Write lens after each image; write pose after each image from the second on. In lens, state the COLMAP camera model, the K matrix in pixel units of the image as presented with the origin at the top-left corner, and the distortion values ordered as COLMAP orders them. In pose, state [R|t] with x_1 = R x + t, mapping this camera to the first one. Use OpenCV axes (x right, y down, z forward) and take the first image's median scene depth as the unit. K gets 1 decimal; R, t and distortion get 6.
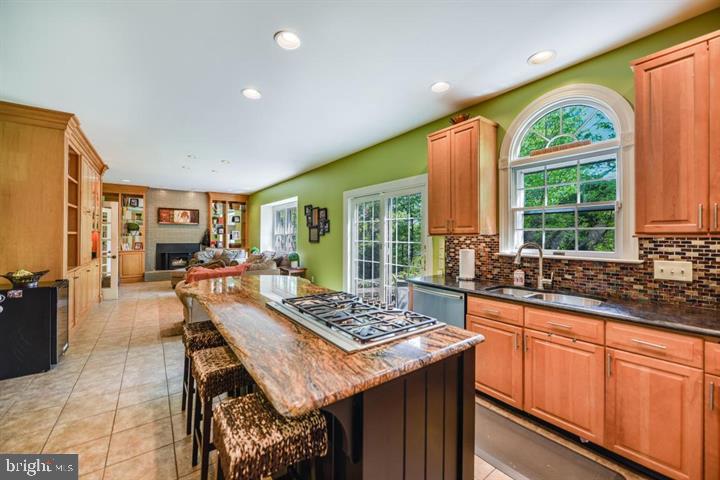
lens RADIAL K [[291.0, 0, 360.0], [0, 291.0, 240.0], [0, 0, 1]] dist [-0.000257, -0.000015]
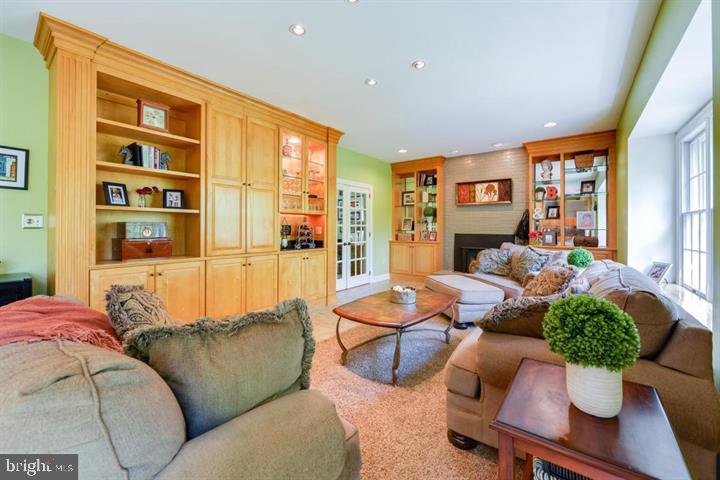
lens RADIAL K [[291.0, 0, 360.0], [0, 291.0, 240.0], [0, 0, 1]] dist [-0.000257, -0.000015]
pose [[0.296881, 0.045673, -0.953822, -0.077540], [-0.011876, 0.998955, 0.044137, -0.001150], [0.954841, -0.001776, 0.297113, 0.546595]]
